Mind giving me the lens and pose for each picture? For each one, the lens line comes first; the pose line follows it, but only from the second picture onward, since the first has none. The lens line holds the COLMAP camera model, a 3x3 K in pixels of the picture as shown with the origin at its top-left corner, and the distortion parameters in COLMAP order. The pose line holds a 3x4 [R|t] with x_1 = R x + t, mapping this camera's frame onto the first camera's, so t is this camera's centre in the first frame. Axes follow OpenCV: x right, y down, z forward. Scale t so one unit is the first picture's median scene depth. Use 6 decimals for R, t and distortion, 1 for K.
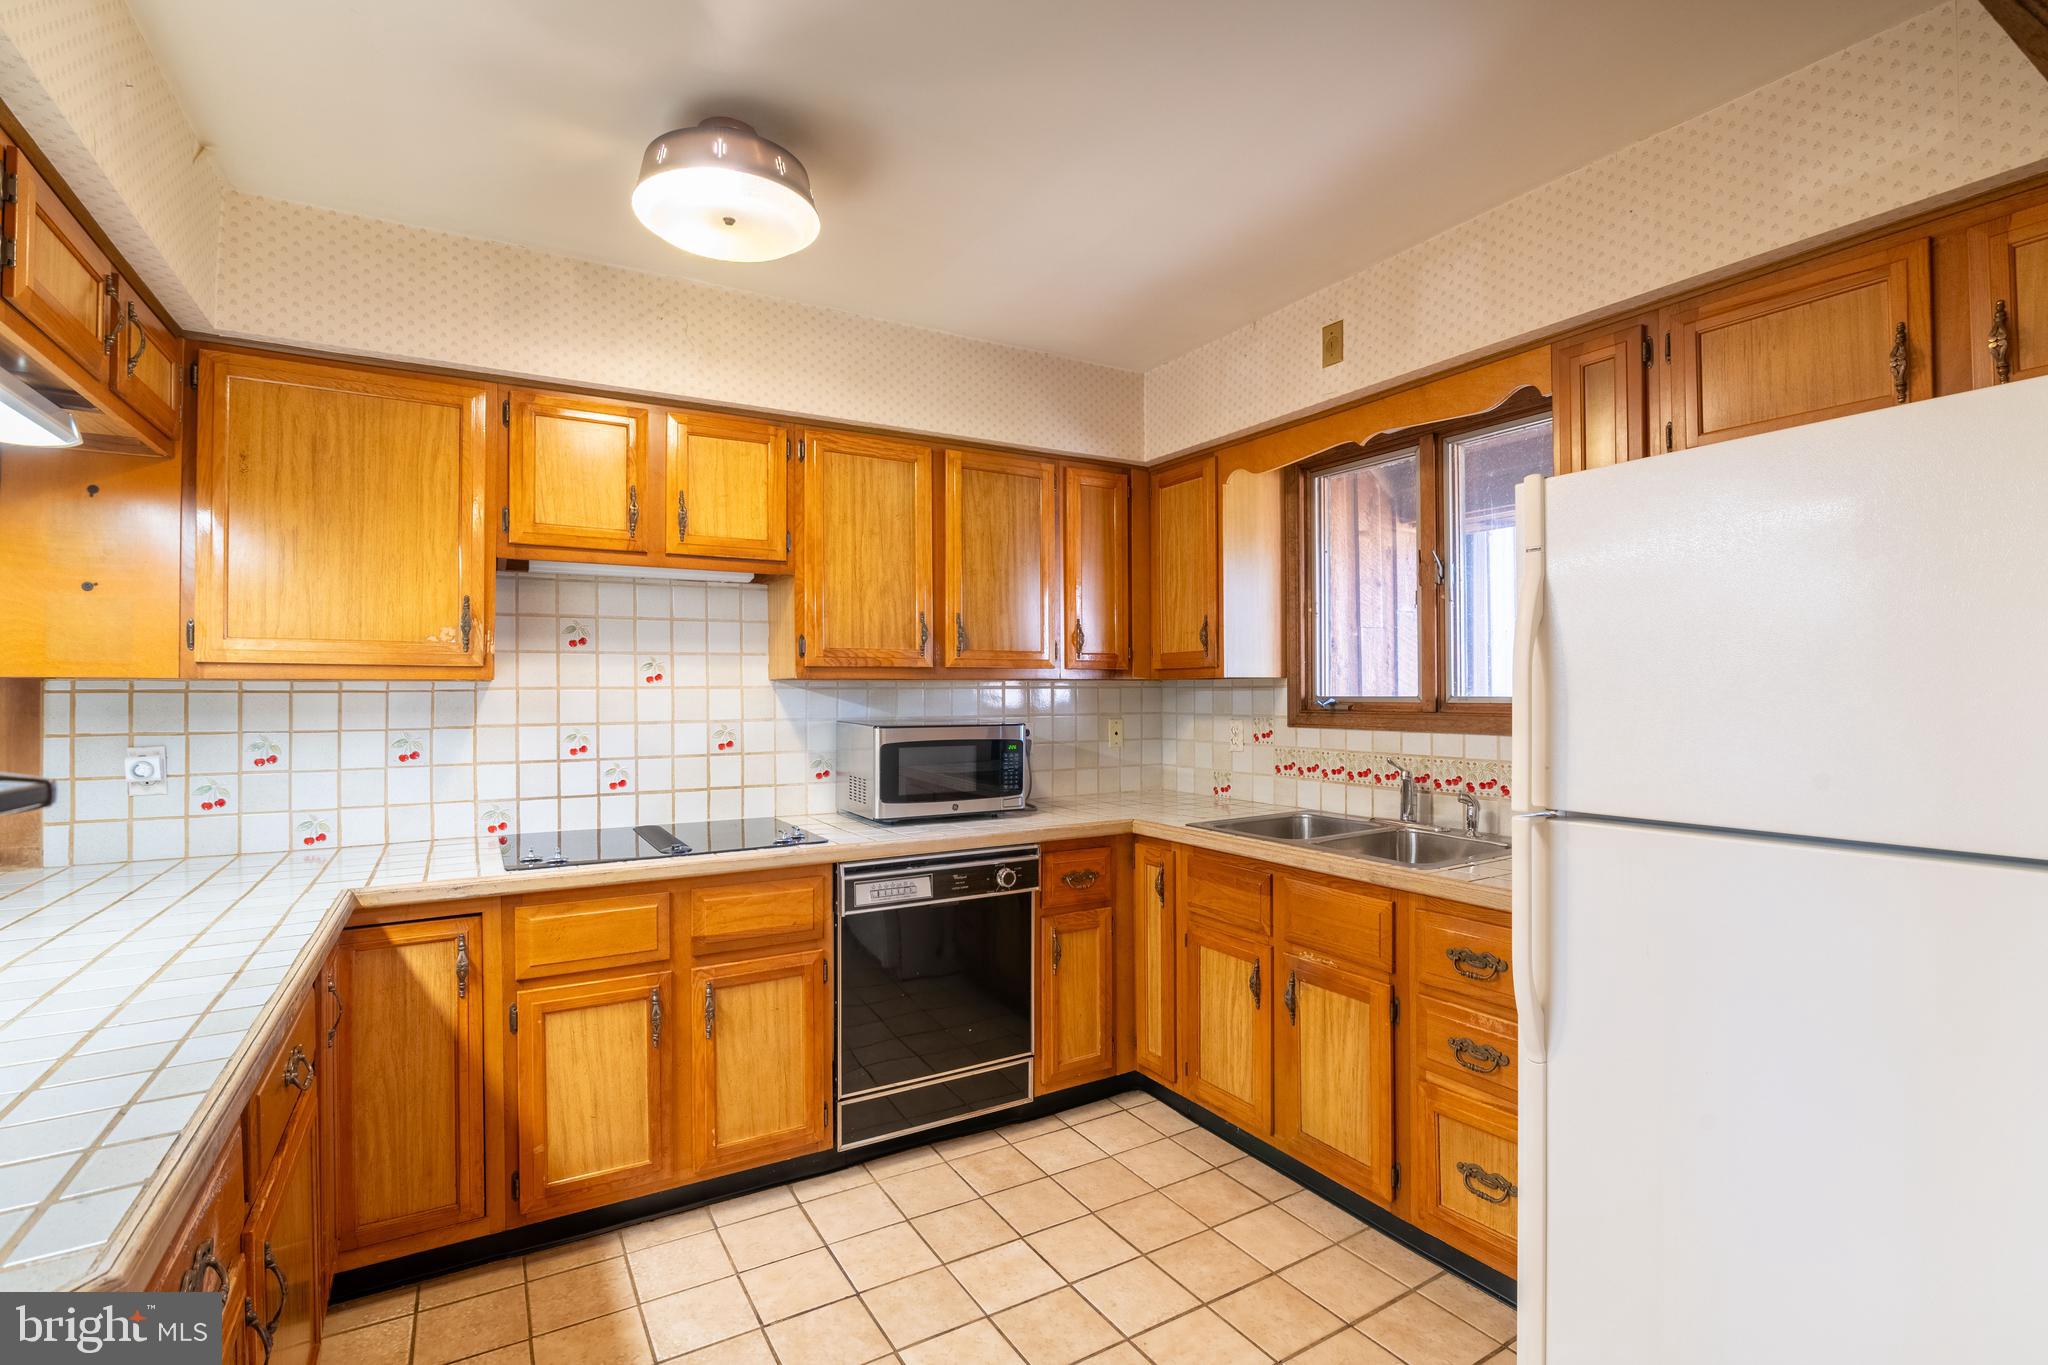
lens RADIAL K [[940.7, 0, 1025.2], [0, 940.7, 685.0], [0, 0, 1]] dist [-0.016175, 0.000340]
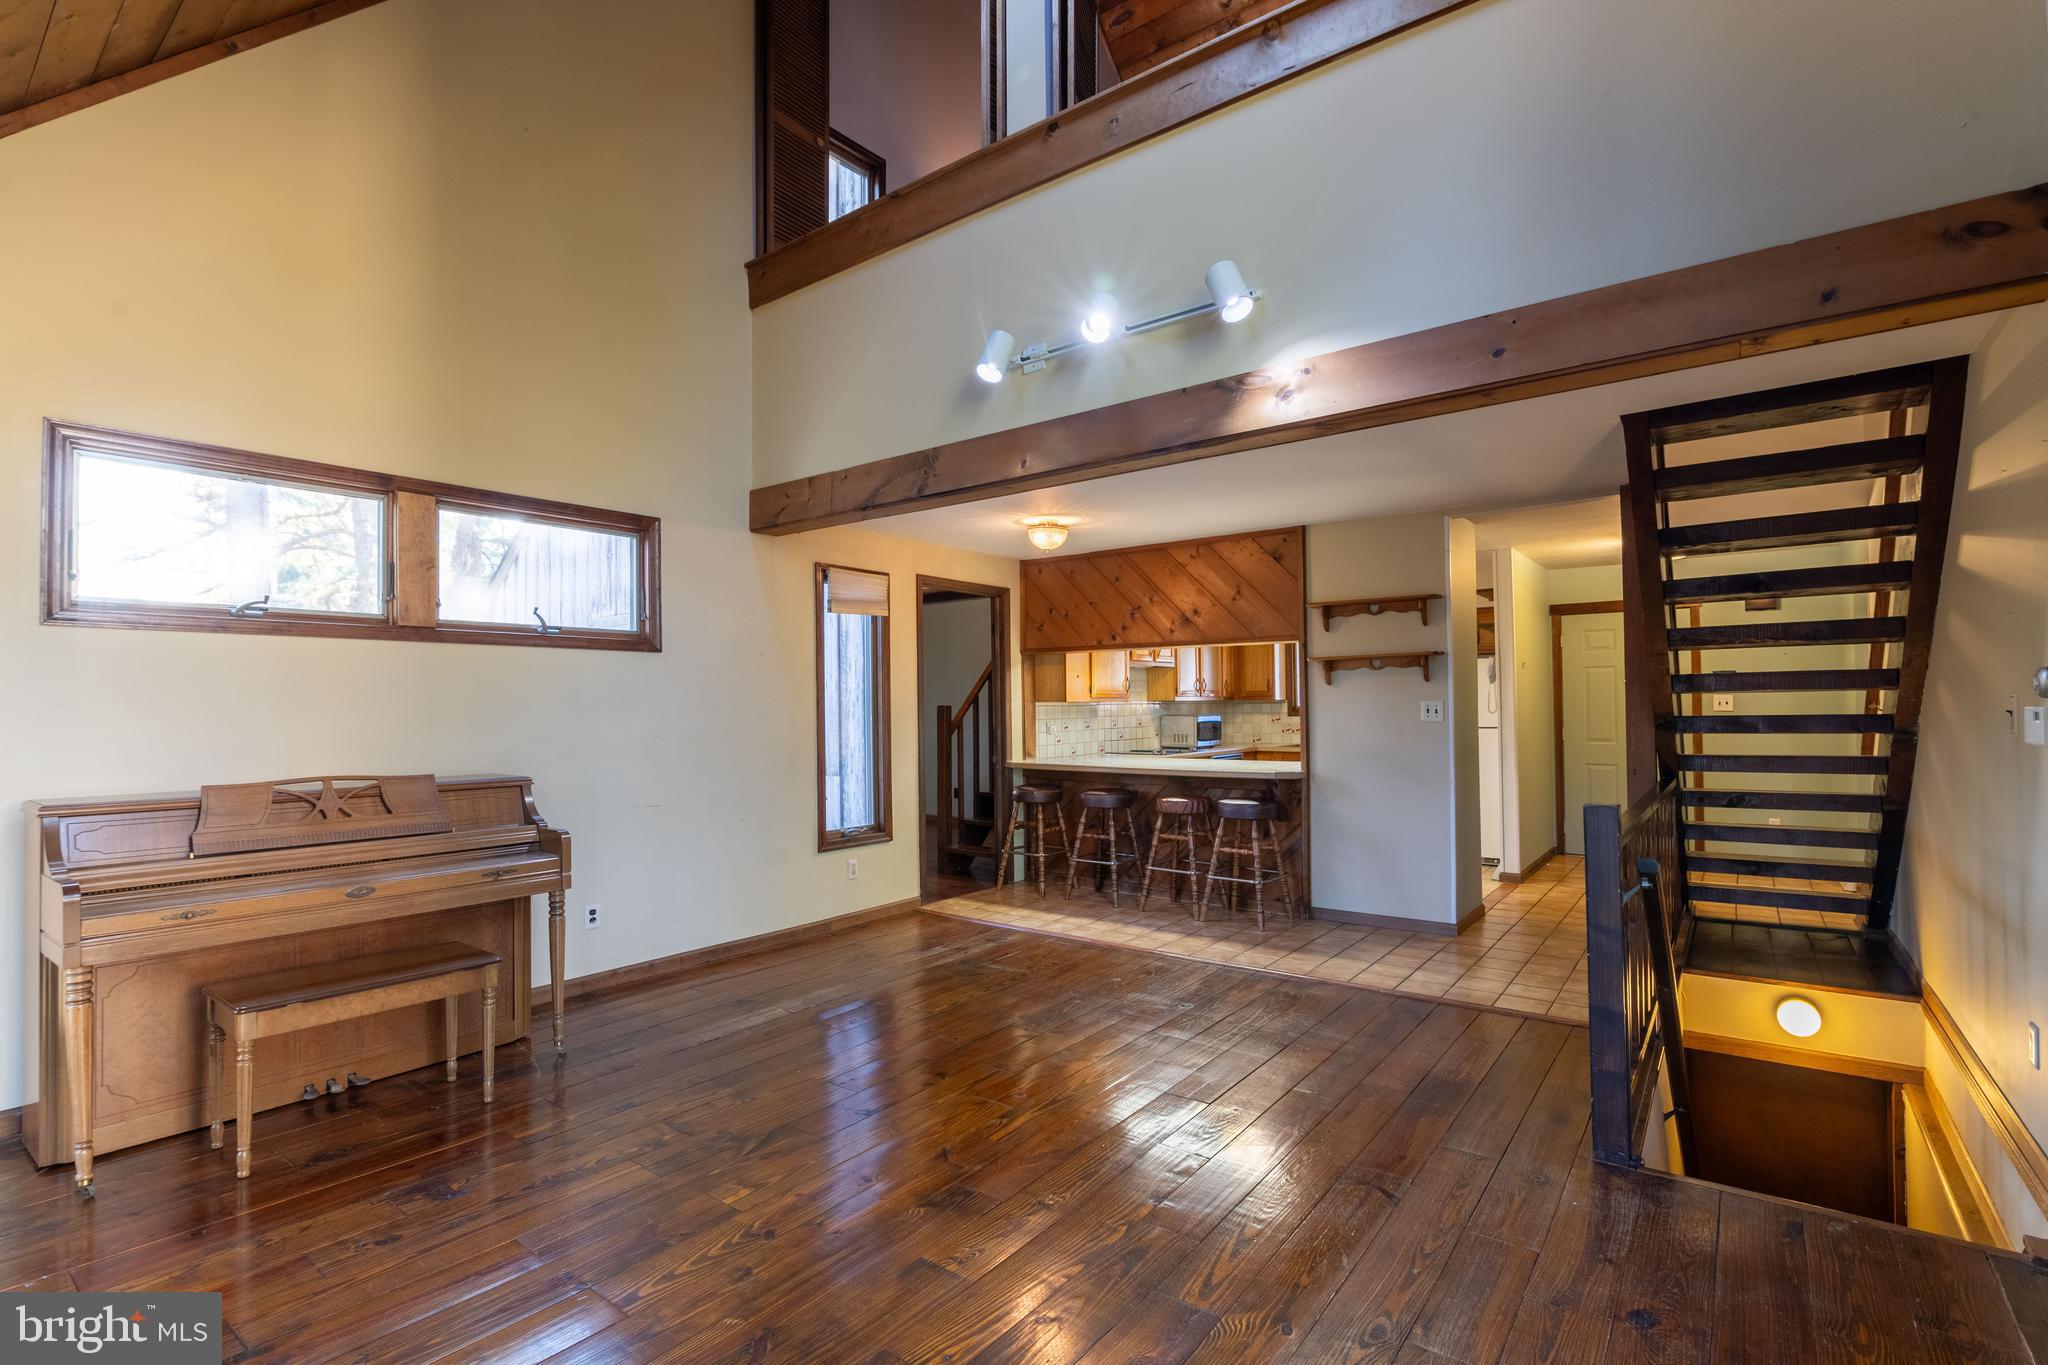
lens RADIAL K [[940.7, 0, 1023.4], [0, 940.7, 686.8], [0, 0, 1]] dist [-0.016175, 0.000340]
pose [[0.929052, 0.004495, 0.369923, -1.544201], [-0.000126, 0.999930, -0.011832, -0.012056], [-0.369950, 0.010946, 0.928987, -1.386228]]
